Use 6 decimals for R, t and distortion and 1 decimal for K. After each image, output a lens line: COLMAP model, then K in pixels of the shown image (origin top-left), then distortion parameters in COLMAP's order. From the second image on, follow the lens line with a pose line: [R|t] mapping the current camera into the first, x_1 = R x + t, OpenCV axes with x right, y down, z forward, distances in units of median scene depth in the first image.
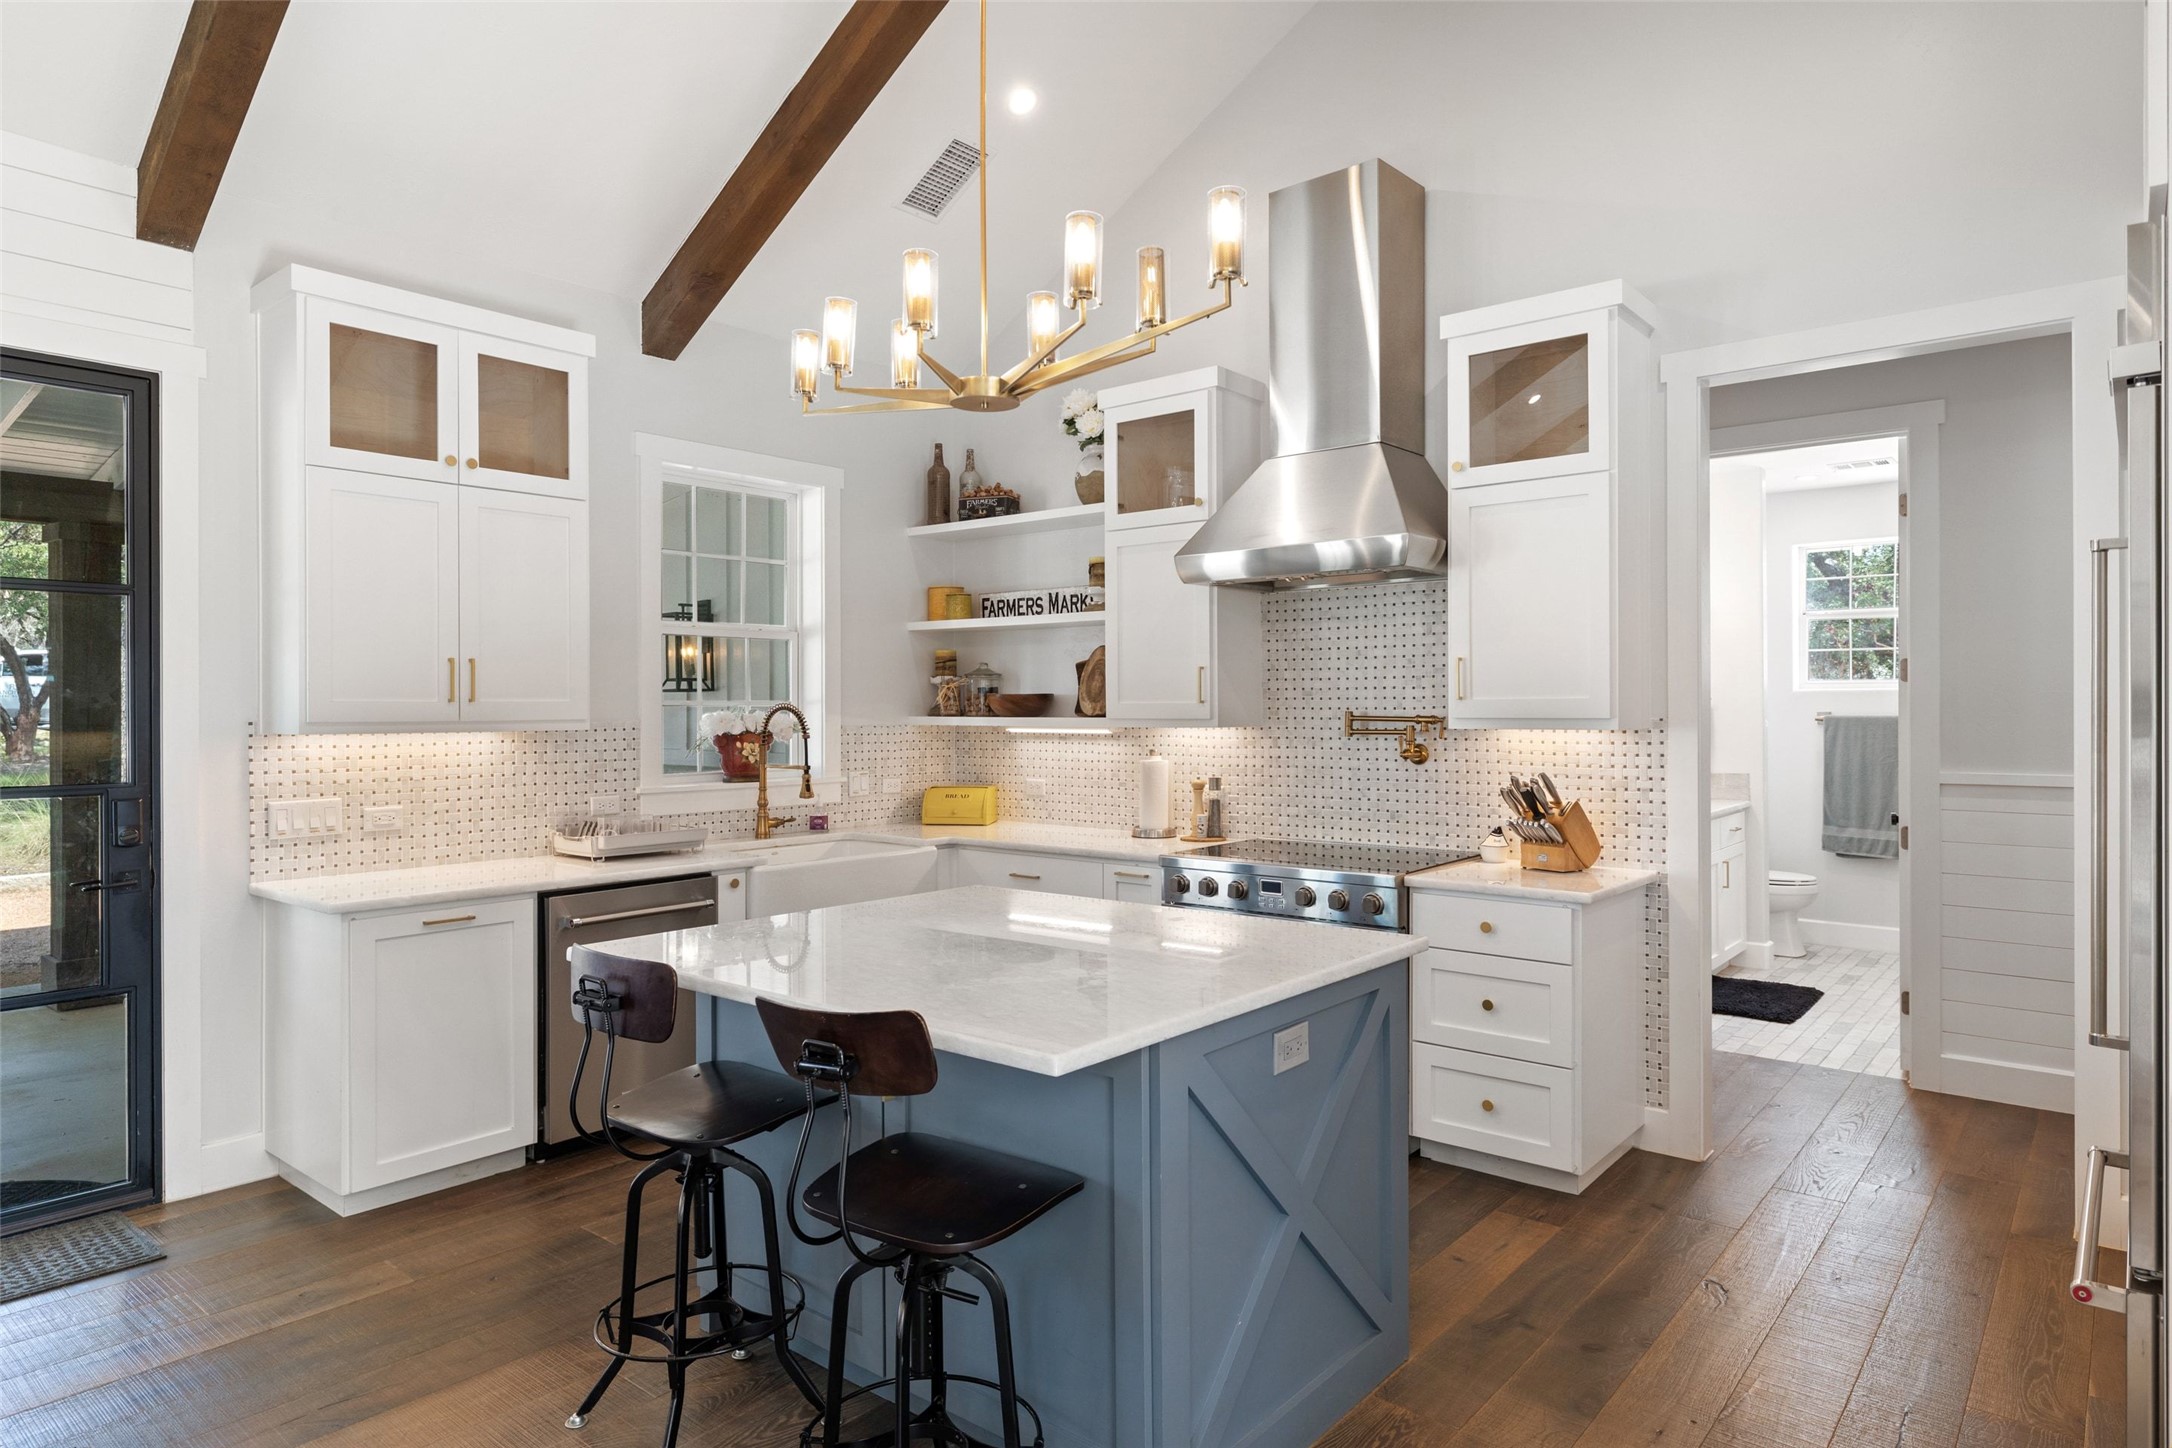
lens RADIAL K [[1248.2, 0, 1086.1], [0, 1248.2, 705.0], [0, 0, 1]] dist [0.000145, -0.000342]
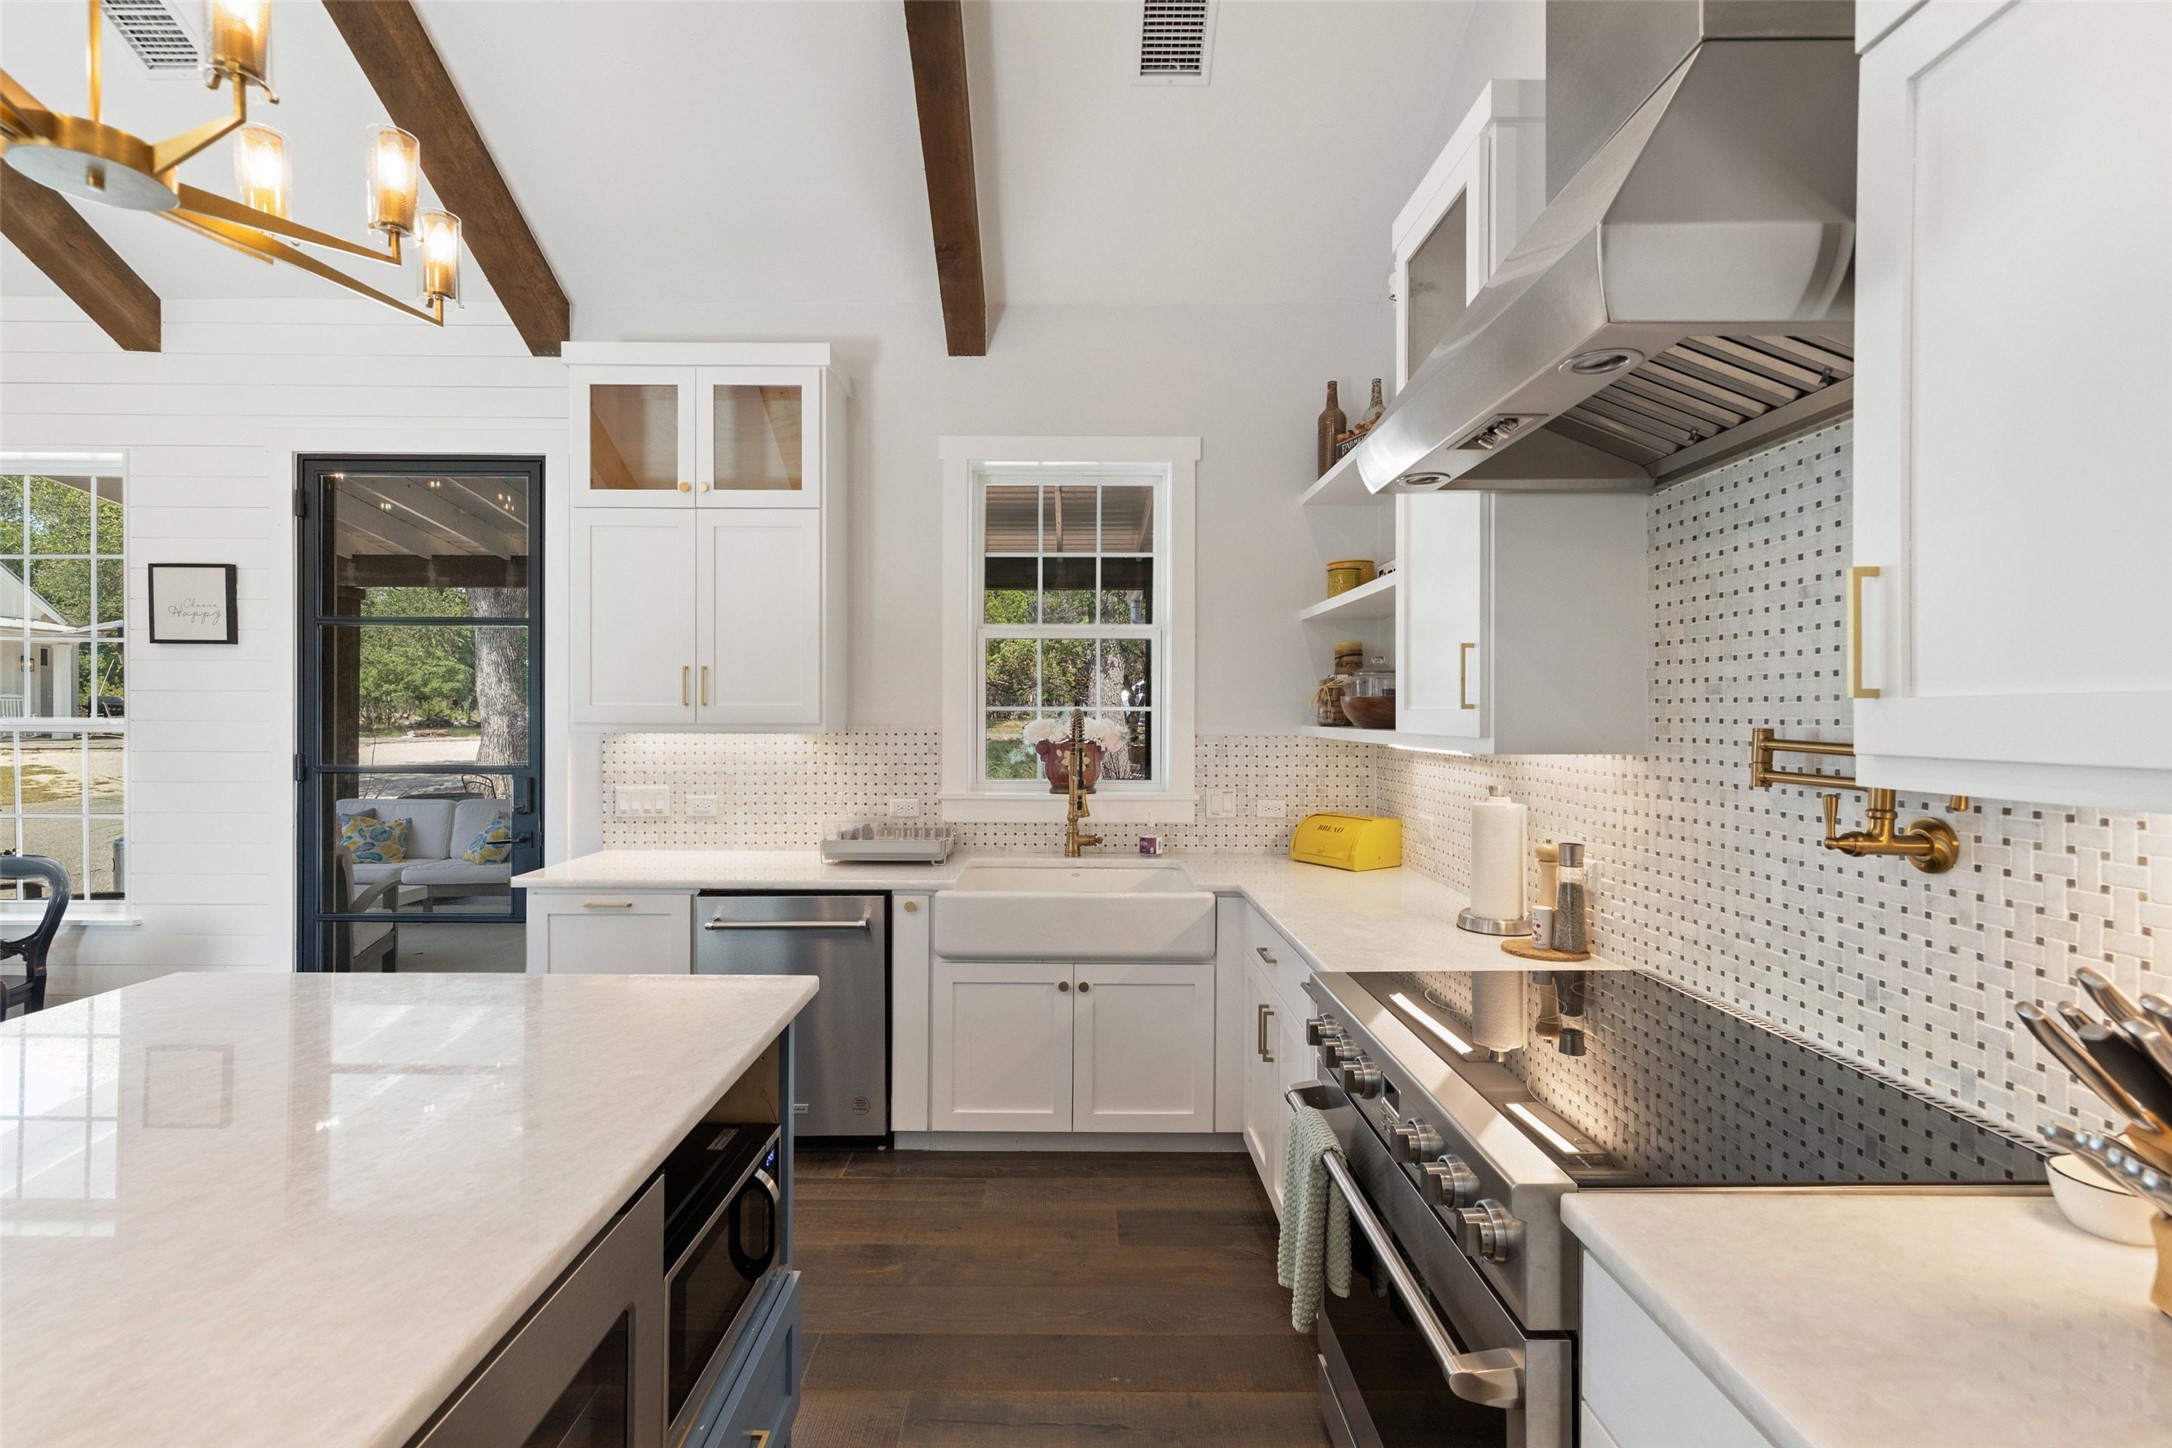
lens RADIAL K [[971.2, 0, 1082.3], [0, 971.2, 719.0], [0, 0, 1]] dist [-0.001351, -0.000230]
pose [[0.645305, 0.009756, -0.763862, 0.313738], [-0.004637, 0.999950, 0.008853, -0.000098], [0.763911, -0.002171, 0.645318, 0.597073]]
